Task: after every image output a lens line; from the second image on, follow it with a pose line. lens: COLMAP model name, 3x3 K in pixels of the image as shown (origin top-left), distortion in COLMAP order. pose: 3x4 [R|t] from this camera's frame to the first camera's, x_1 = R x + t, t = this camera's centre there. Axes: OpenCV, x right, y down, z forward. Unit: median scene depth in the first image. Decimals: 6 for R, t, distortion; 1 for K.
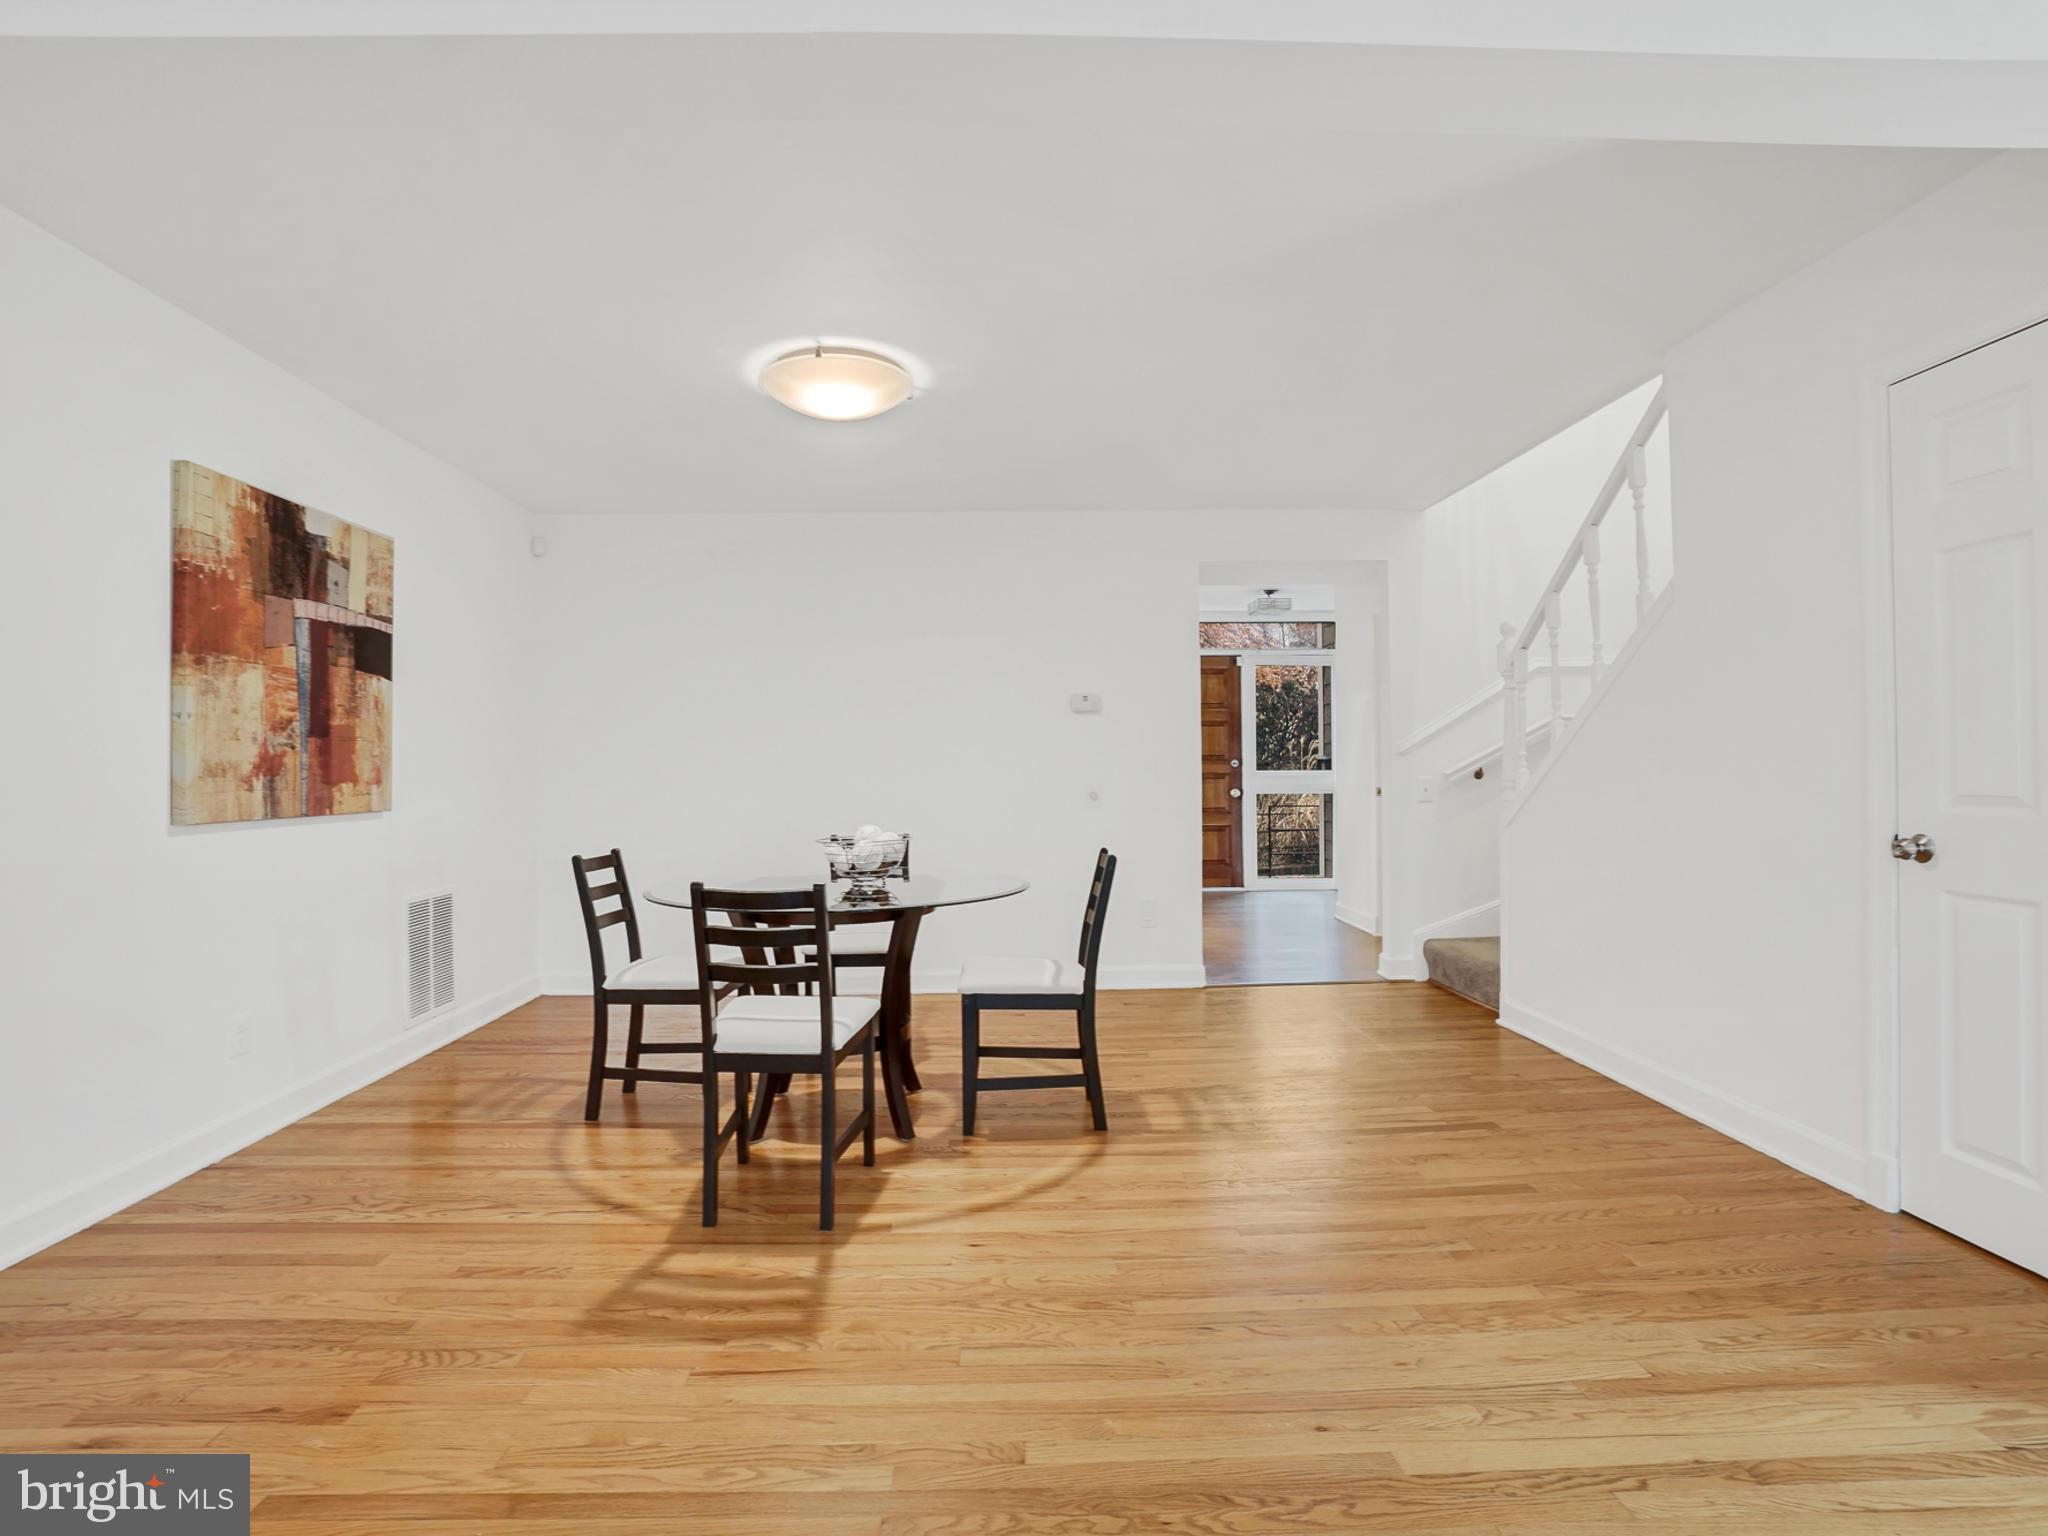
lens RADIAL K [[1022.3, 0, 1000.3], [0, 1022.3, 759.8], [0, 0, 1]] dist [-0.069271, 0.024406]
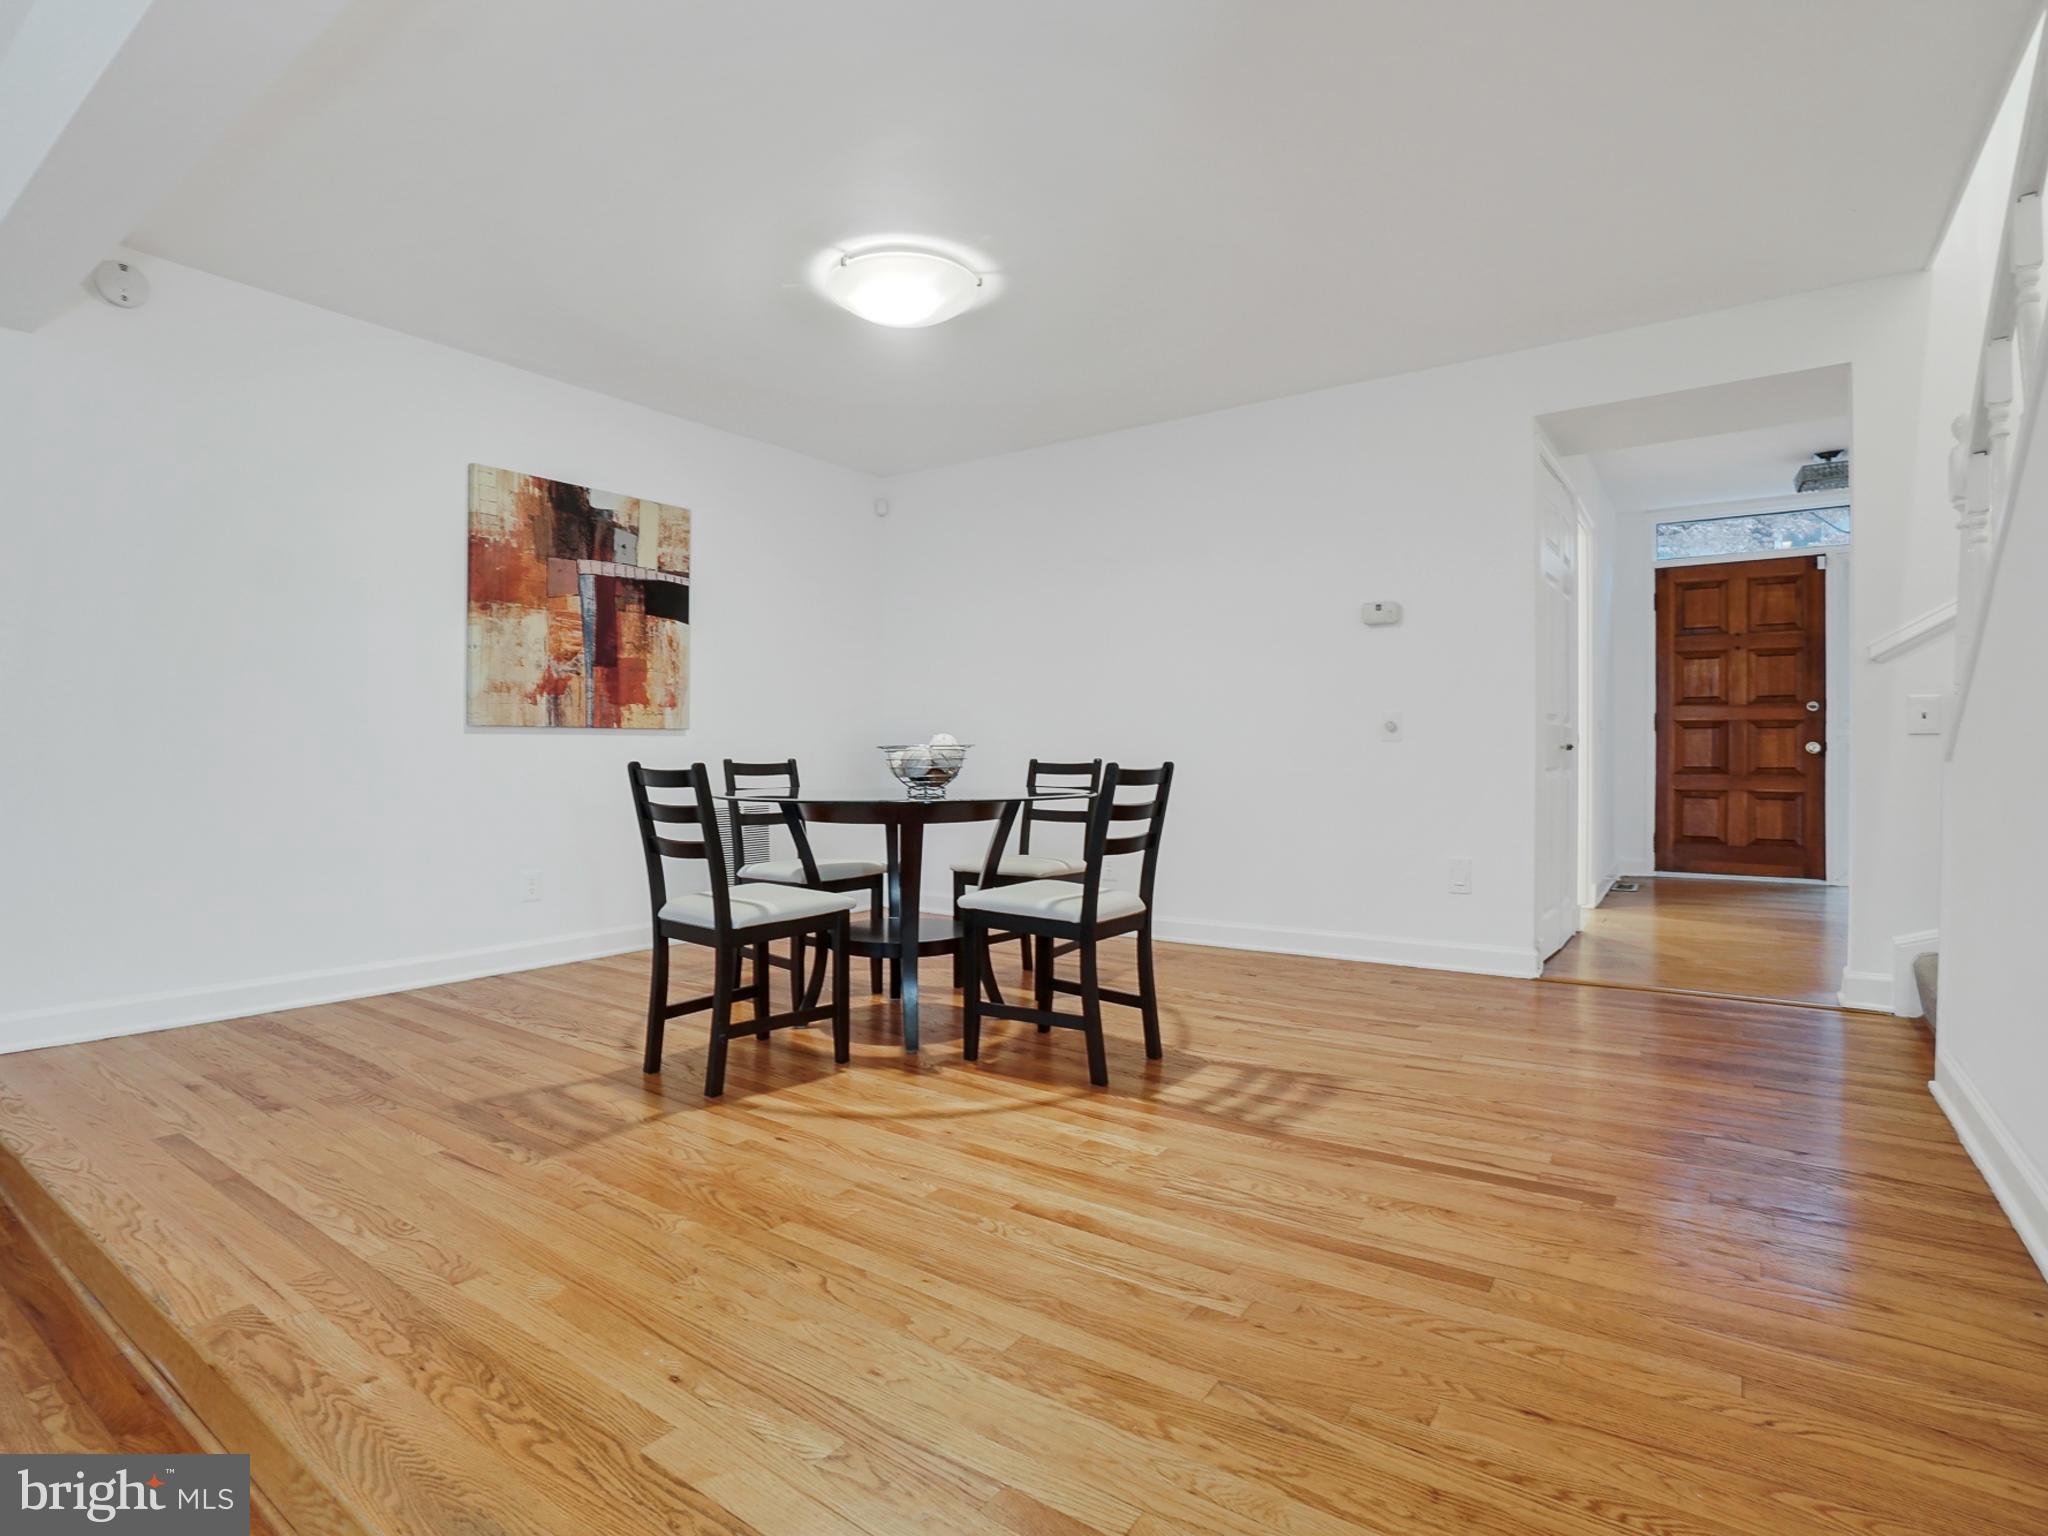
lens RADIAL K [[1034.9, 0, 1003.3], [0, 1034.9, 758.0], [0, 0, 1]] dist [-0.065508, 0.025284]
pose [[0.798920, 0.011909, -0.601320, 0.552978], [-0.000363, 0.999813, 0.019319, 0.073269], [0.601437, -0.015216, 0.798775, 0.263137]]
